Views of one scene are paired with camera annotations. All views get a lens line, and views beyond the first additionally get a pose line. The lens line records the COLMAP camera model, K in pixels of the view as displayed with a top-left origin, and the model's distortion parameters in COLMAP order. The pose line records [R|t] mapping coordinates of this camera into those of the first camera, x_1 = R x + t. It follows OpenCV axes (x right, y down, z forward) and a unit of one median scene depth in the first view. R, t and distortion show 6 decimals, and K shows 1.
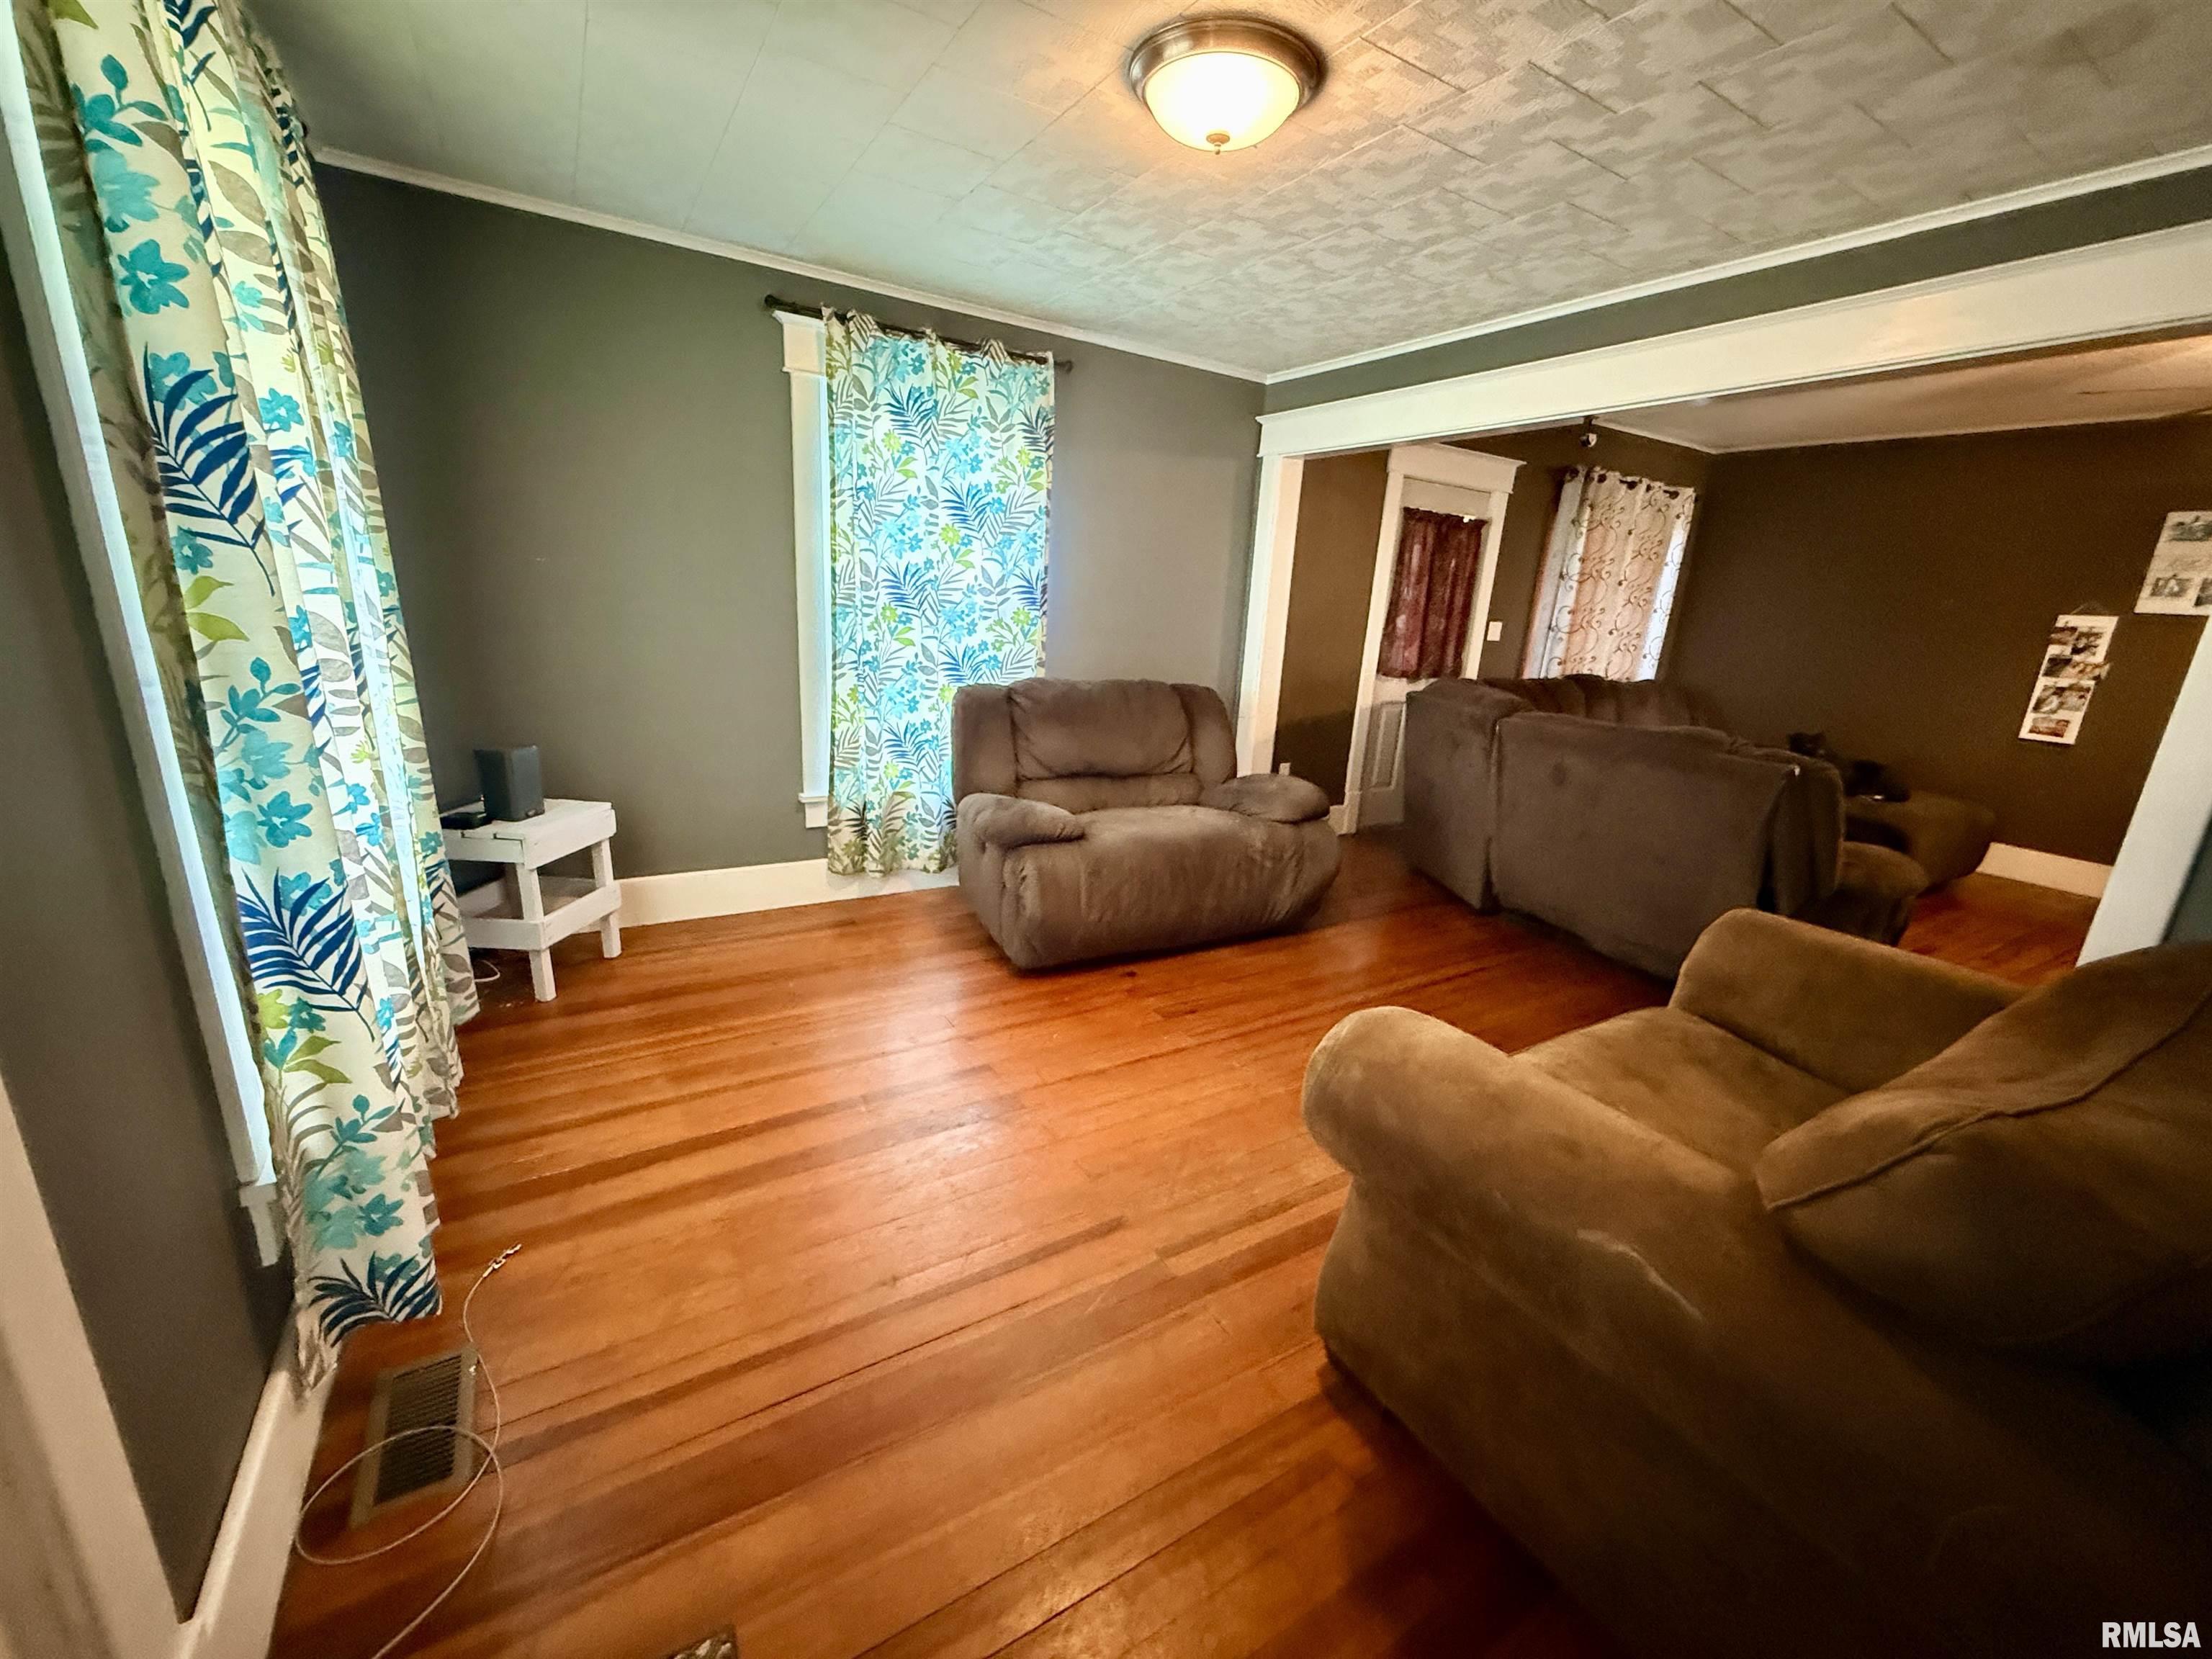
lens RADIAL K [[889.6, 0, 1111.9], [0, 889.6, 835.9], [0, 0, 1]] dist [0.000982, -0.000002]
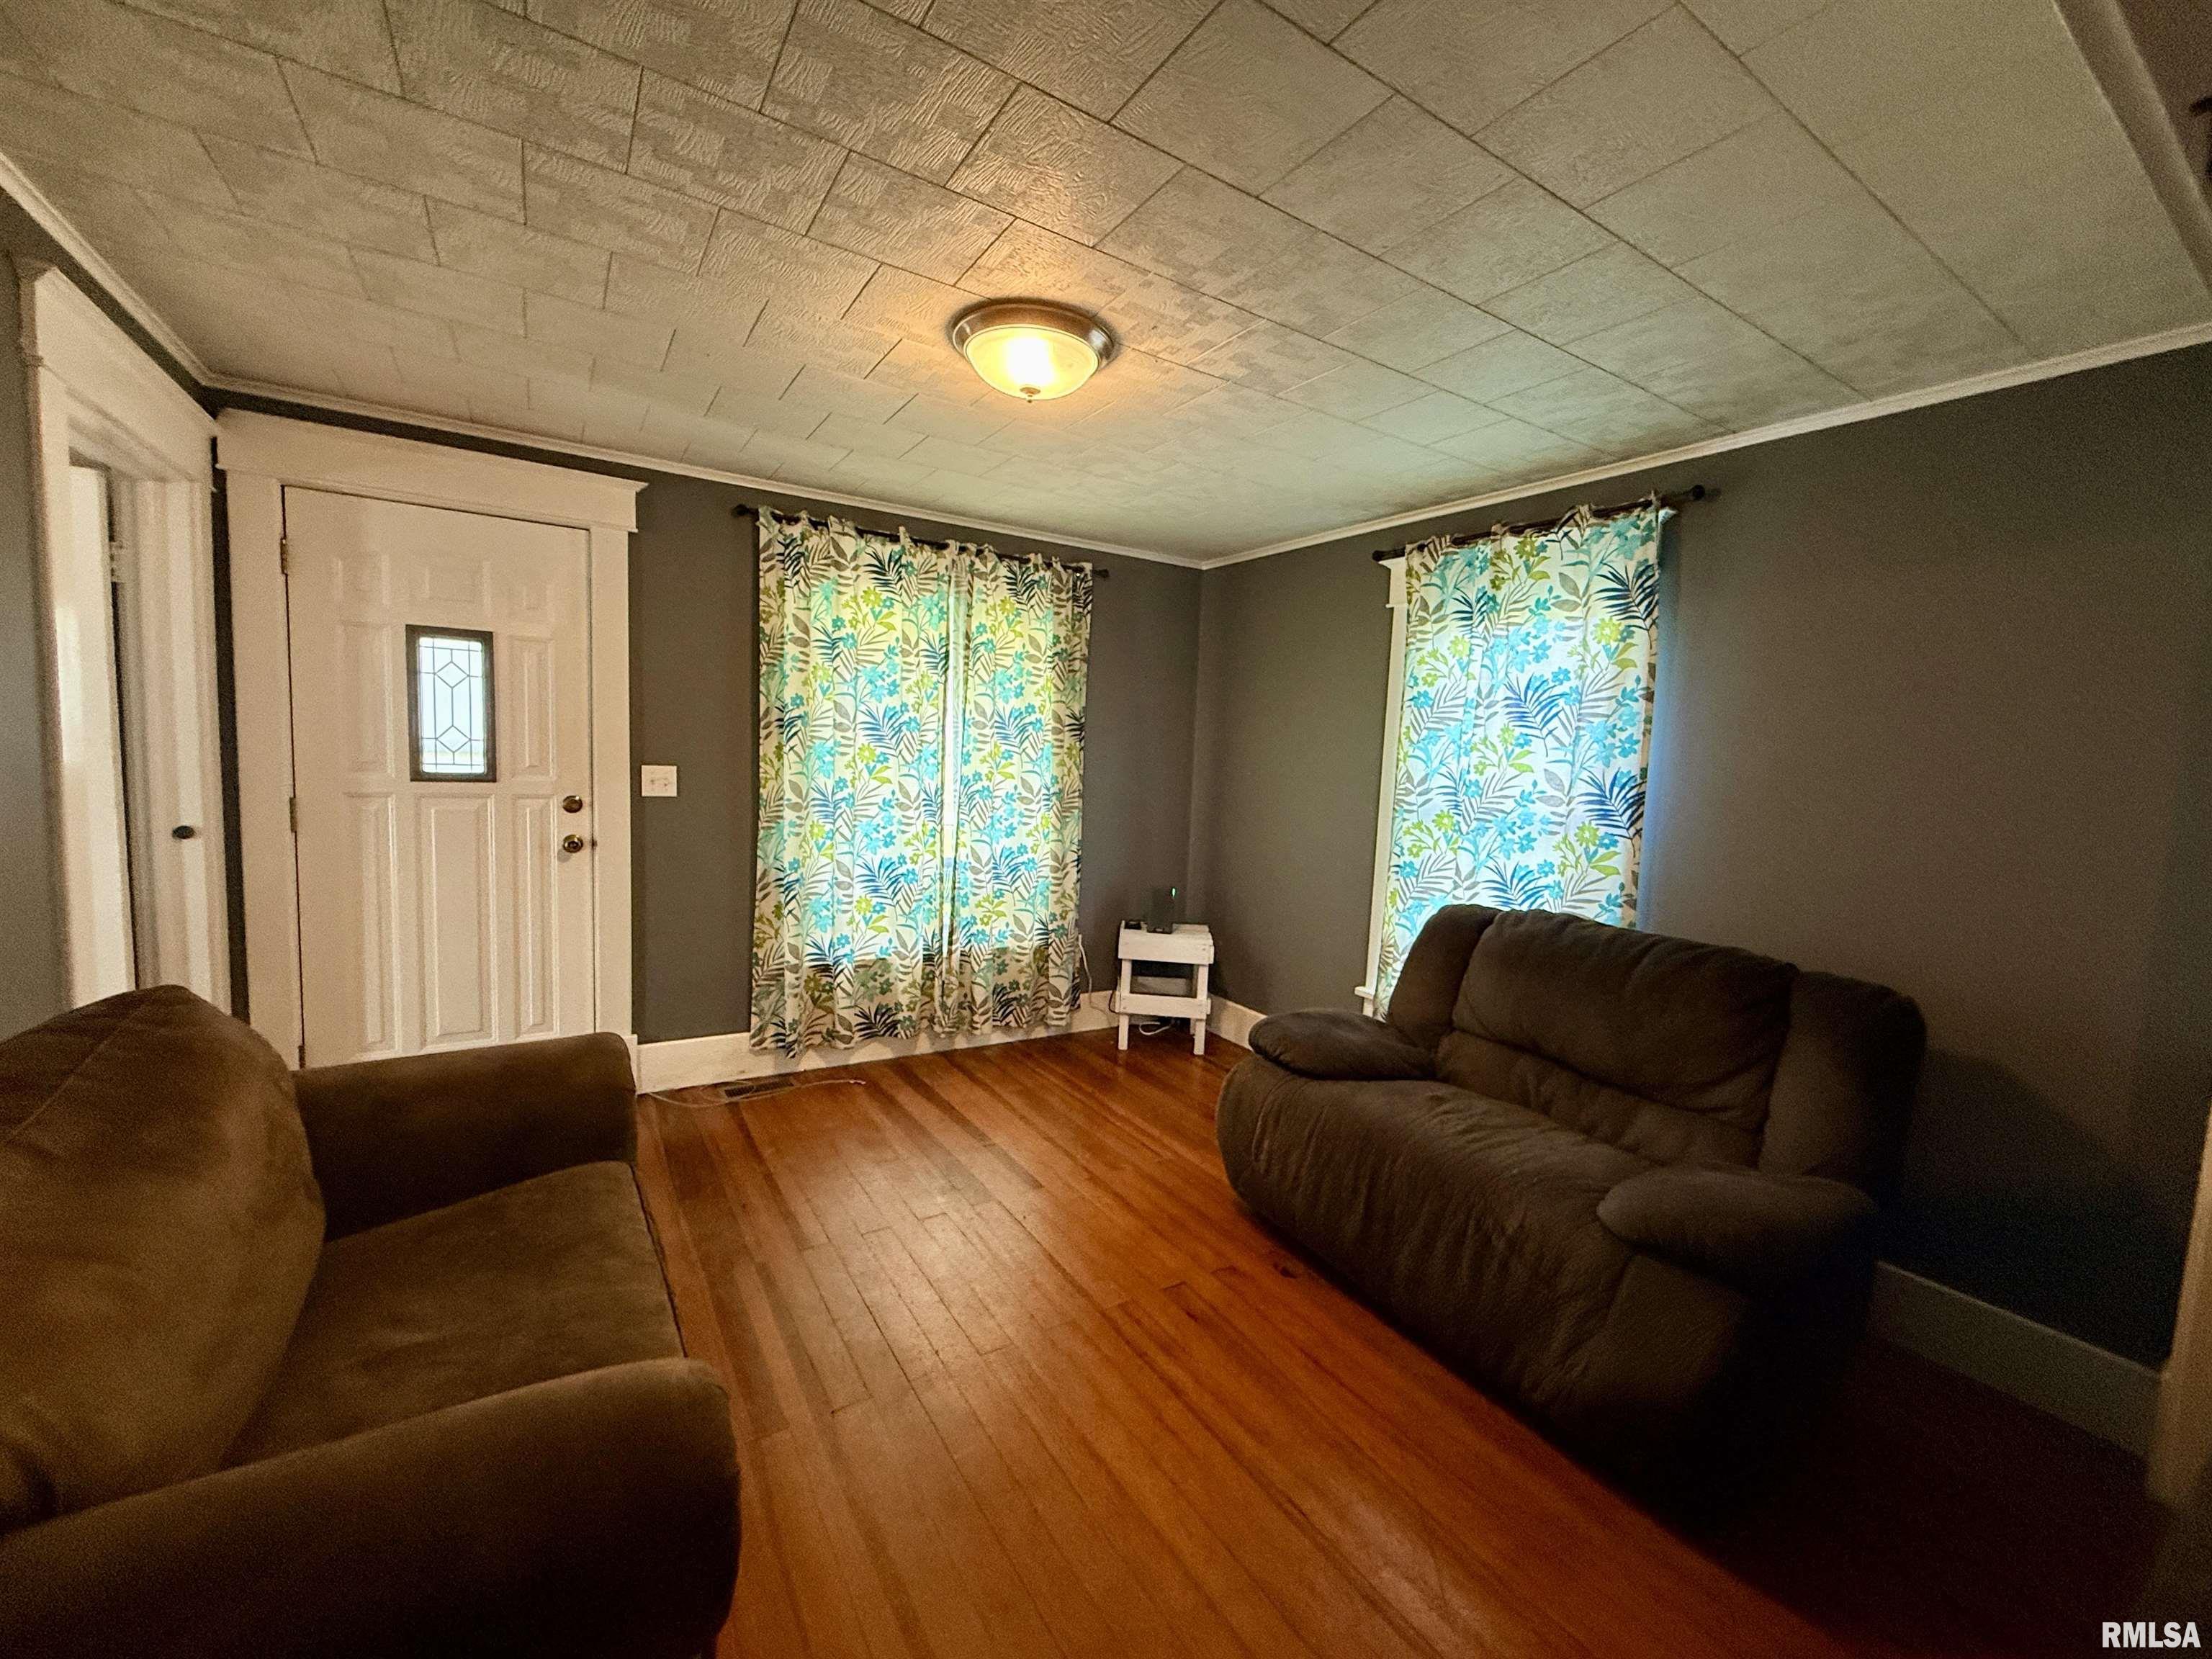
lens RADIAL K [[889.6, 0, 1115.1], [0, 889.6, 833.8], [0, 0, 1]] dist [0.000982, -0.000002]
pose [[0.025636, 0.032026, -0.999158, 0.712383], [-0.312909, 0.949519, 0.022407, -0.158095], [0.949437, 0.312071, 0.034363, 0.680556]]
